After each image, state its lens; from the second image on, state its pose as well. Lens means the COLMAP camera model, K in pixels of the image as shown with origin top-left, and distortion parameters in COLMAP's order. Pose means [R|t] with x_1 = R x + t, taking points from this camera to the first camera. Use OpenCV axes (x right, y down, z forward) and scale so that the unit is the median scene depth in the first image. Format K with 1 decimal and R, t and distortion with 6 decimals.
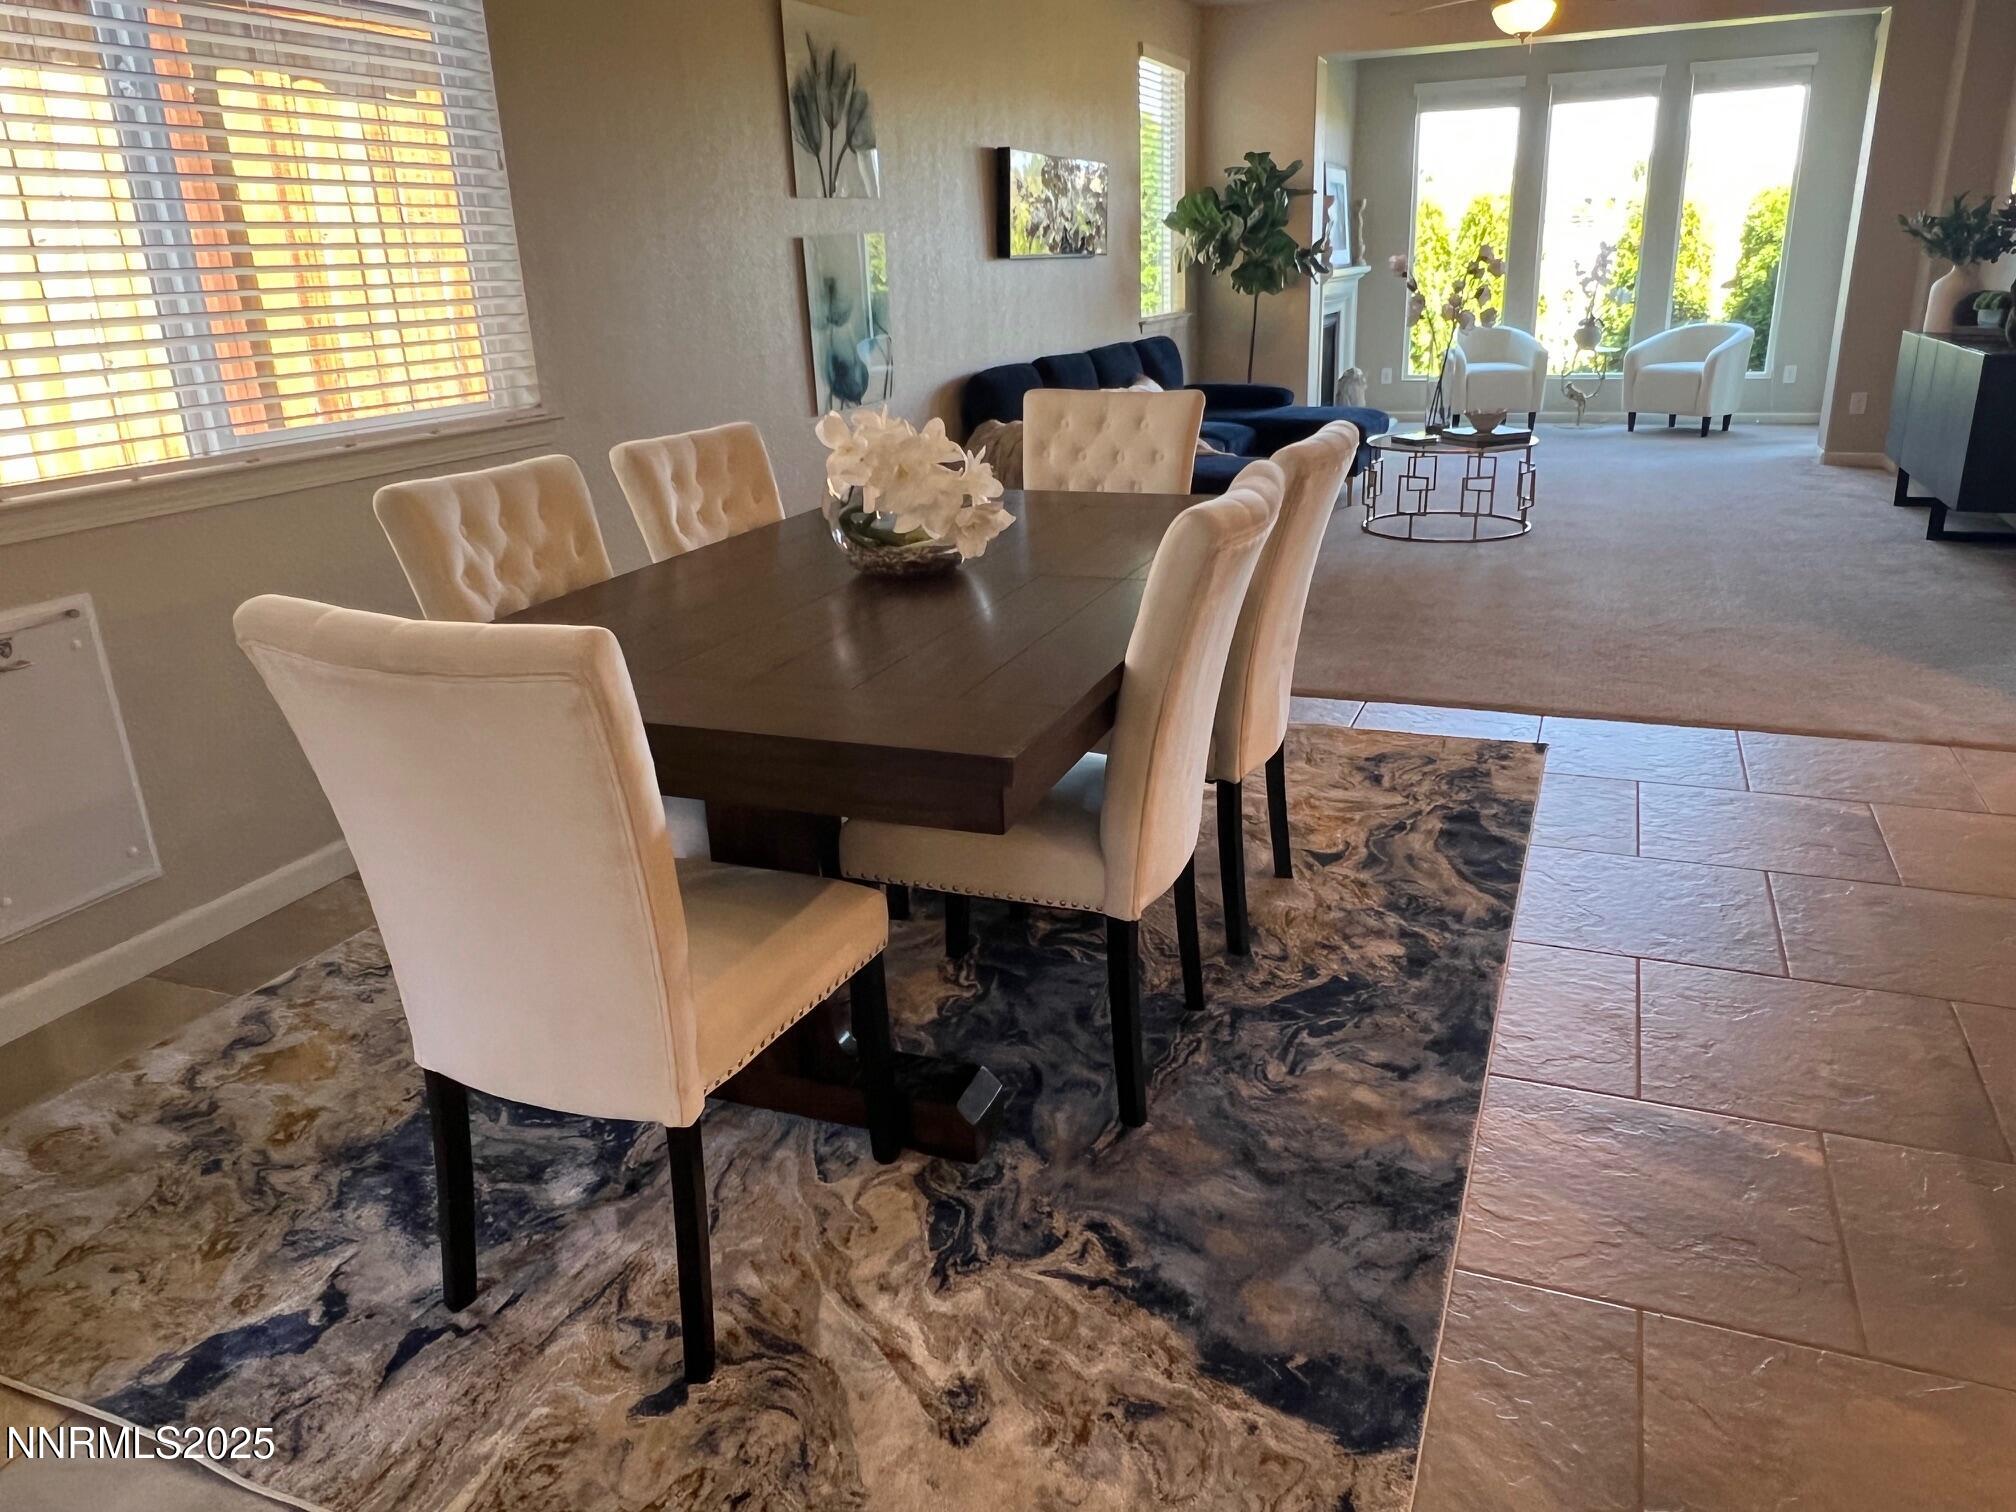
lens RADIAL K [[1425.0, 0, 1008.7], [0, 1425.0, 761.2], [0, 0, 1]] dist [0.000162, -0.000173]
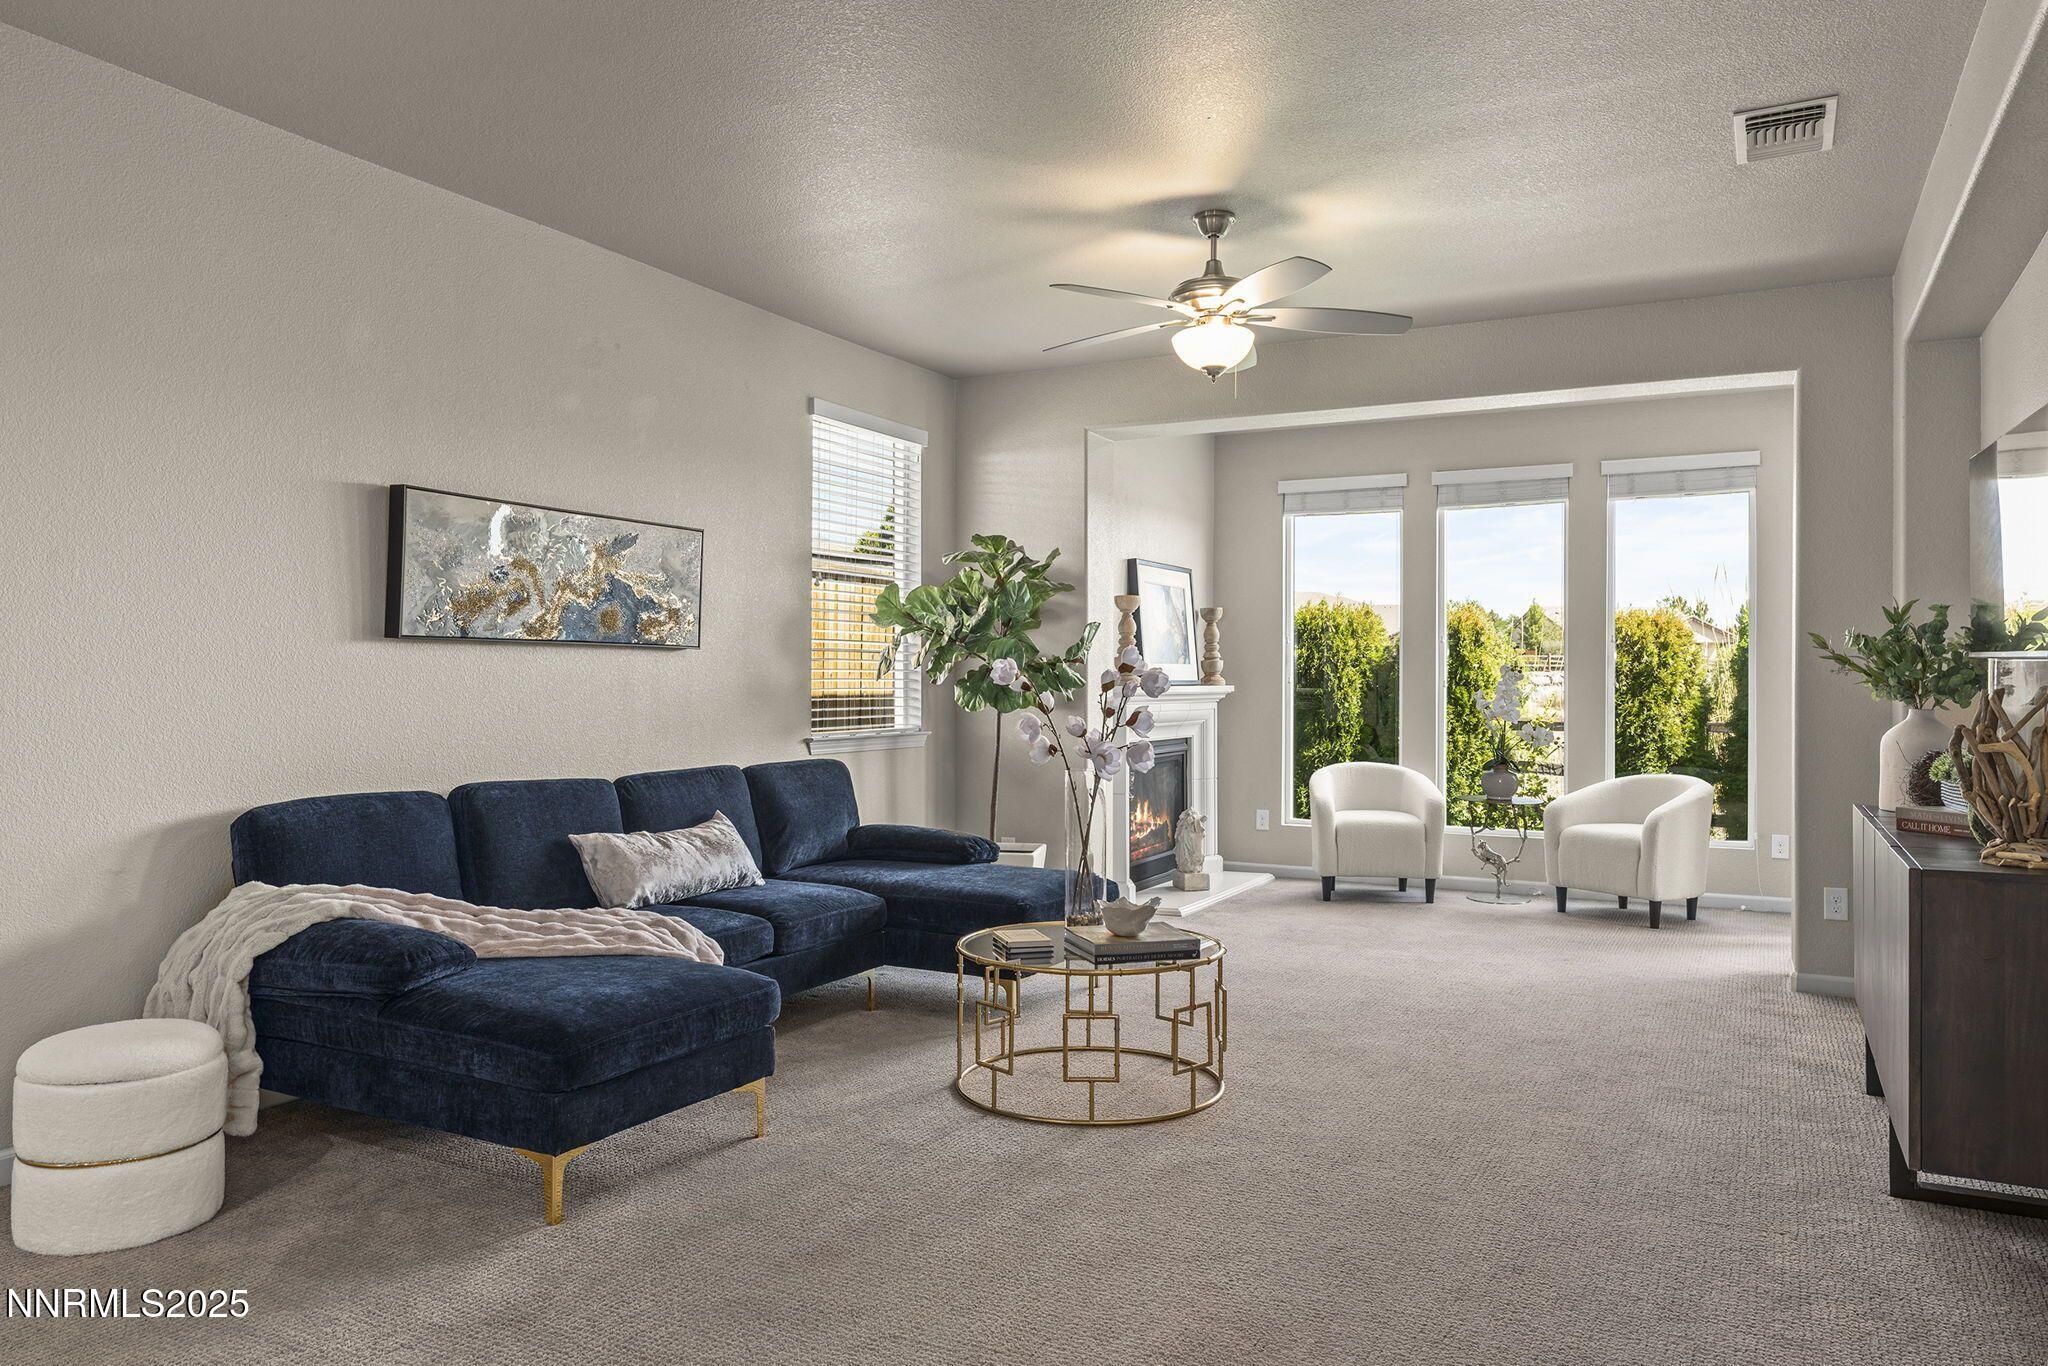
lens RADIAL K [[1429.6, 0, 1023.1], [0, 1429.6, 677.6], [0, 0, 1]] dist [0.003247, -0.000249]
pose [[0.995312, 0.039093, -0.088460, 0.236112], [-0.066118, 0.942579, -0.327374, -0.091915], [0.070583, 0.331688, 0.940745, 0.266655]]
